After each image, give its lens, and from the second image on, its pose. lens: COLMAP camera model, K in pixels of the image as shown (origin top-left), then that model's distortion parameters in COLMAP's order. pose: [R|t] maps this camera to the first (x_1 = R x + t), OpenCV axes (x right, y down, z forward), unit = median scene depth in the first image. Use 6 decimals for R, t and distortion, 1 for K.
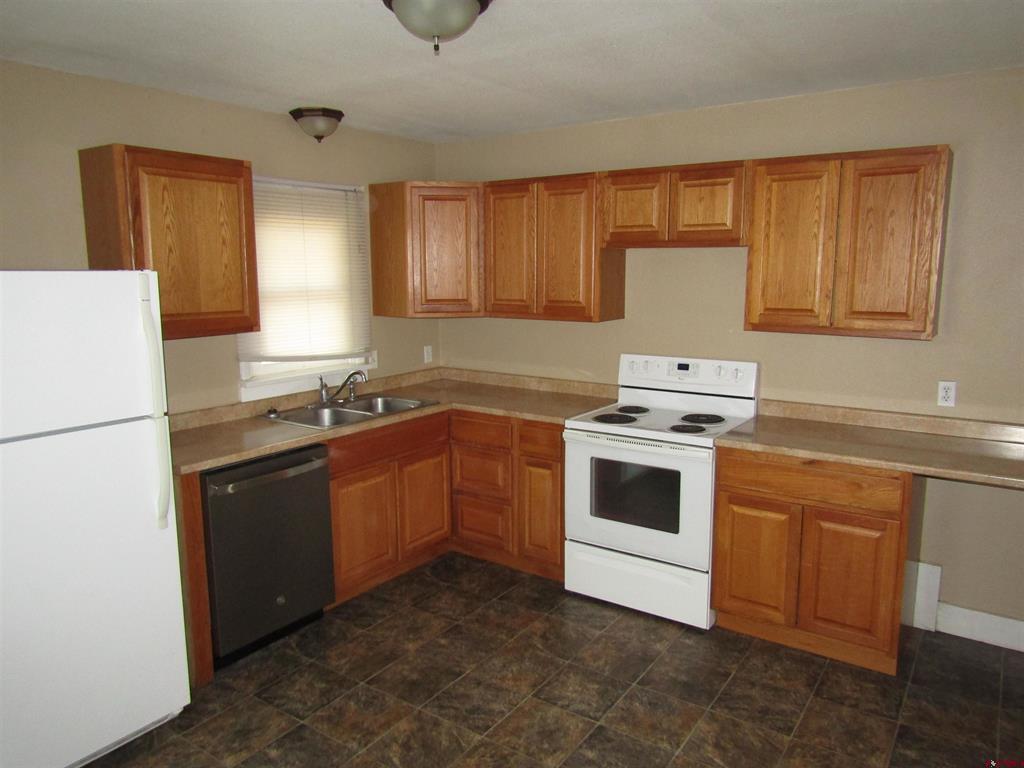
lens RADIAL K [[735.6, 0, 511.8], [0, 735.6, 382.1], [0, 0, 1]] dist [-0.007881, 0.006362]
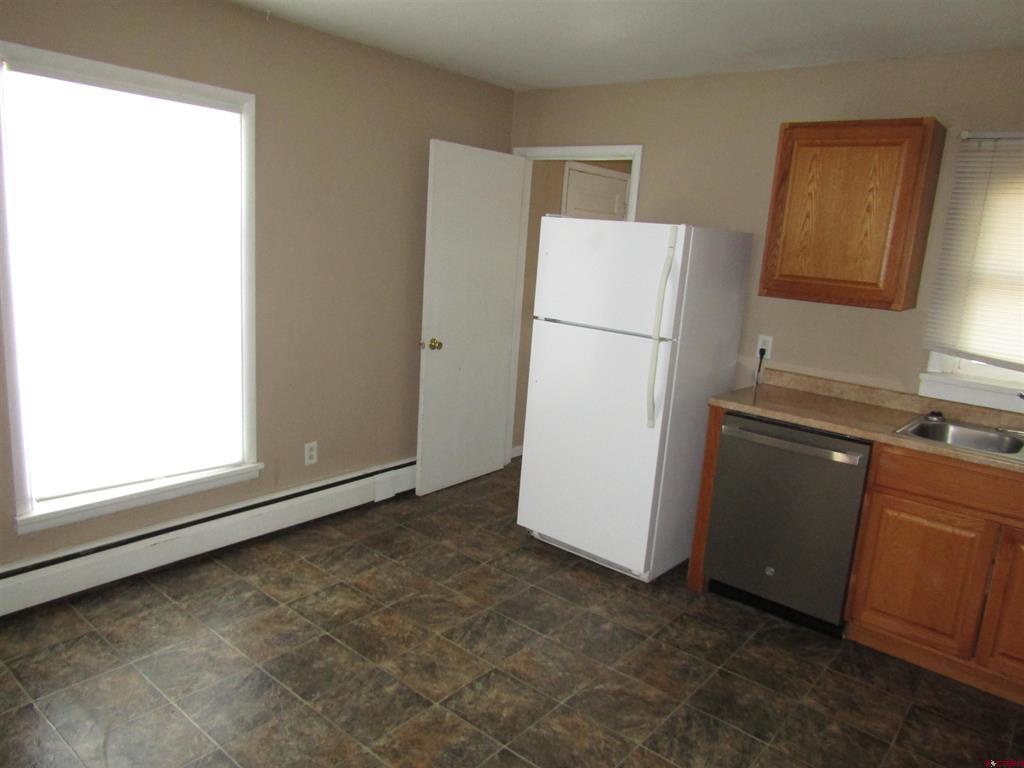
lens RADIAL K [[735.6, 0, 509.9], [0, 735.6, 380.1], [0, 0, 1]] dist [-0.007881, 0.006362]
pose [[-0.096674, 0.193585, -0.976309, 0.642571], [-0.225294, 0.951188, 0.210912, -0.077148], [0.969483, 0.240346, -0.048342, 0.661818]]
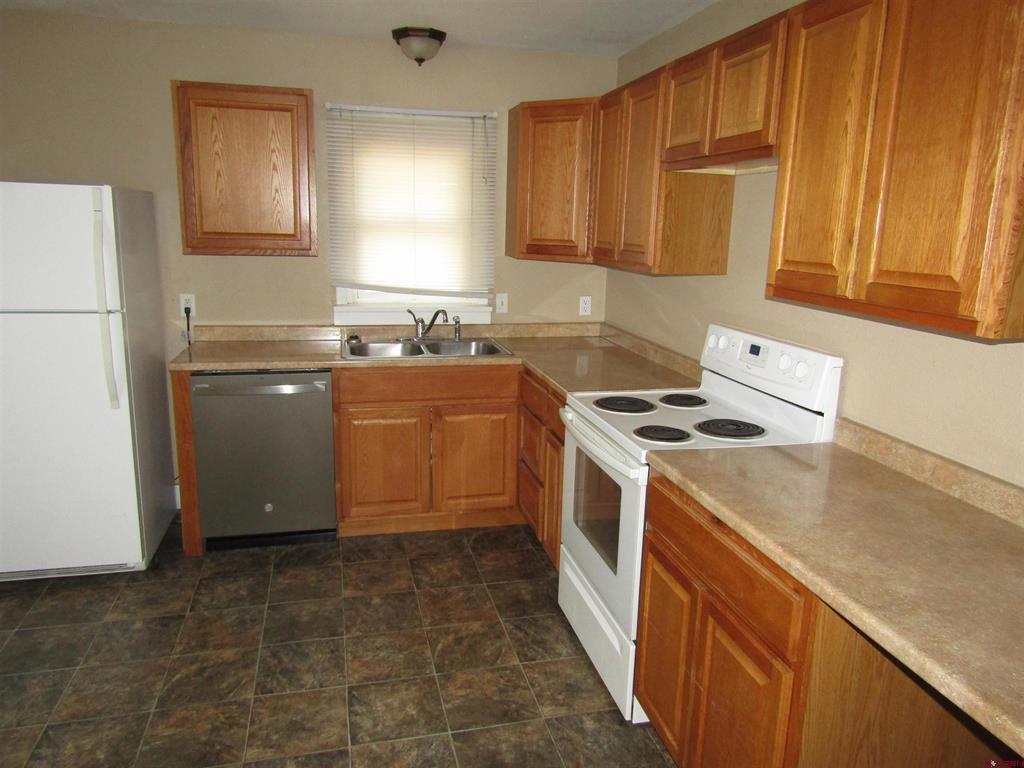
lens RADIAL K [[735.6, 0, 512.0], [0, 735.6, 380.8], [0, 0, 1]] dist [-0.007881, 0.006362]
pose [[0.745711, 0.163078, -0.646004, 0.619906], [-0.131736, 0.986530, 0.096972, -0.035024], [0.653116, 0.012789, 0.757150, 0.429930]]
